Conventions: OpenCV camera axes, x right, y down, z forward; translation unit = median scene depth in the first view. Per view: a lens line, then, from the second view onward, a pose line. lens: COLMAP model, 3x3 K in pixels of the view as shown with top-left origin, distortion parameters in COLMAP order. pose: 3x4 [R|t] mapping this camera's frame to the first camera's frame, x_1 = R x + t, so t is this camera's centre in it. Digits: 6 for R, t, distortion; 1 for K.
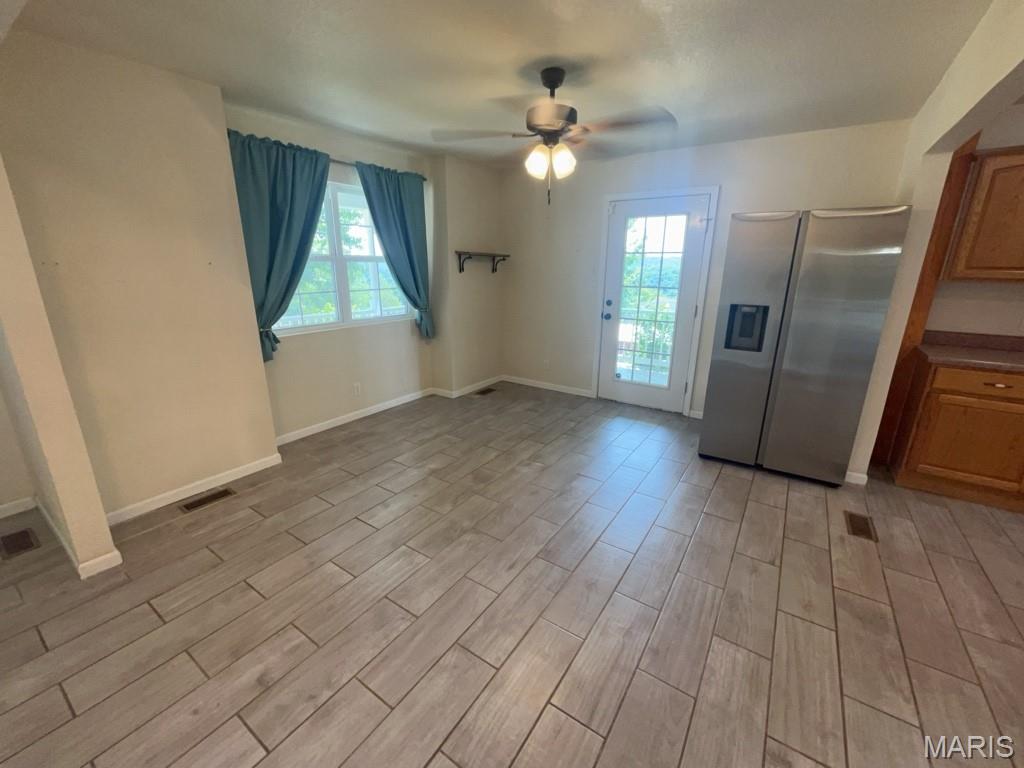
lens RADIAL K [[420.0, 0, 512.3], [0, 420.0, 383.7], [0, 0, 1]] dist [-0.002155, -0.001228]
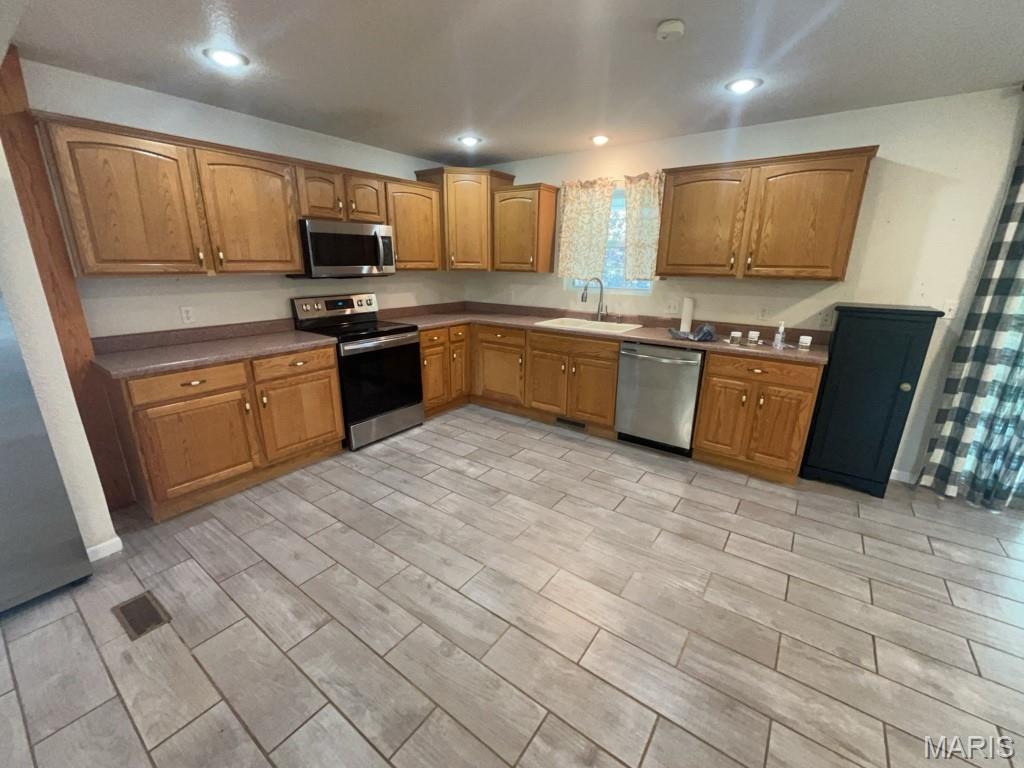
lens RADIAL K [[420.0, 0, 513.9], [0, 420.0, 383.8], [0, 0, 1]] dist [-0.002155, -0.001228]
pose [[0.028295, -0.288047, 0.957198, 0.248399], [0.268631, 0.924546, 0.270280, -0.055525], [-0.962827, 0.249486, 0.103538, 0.182438]]
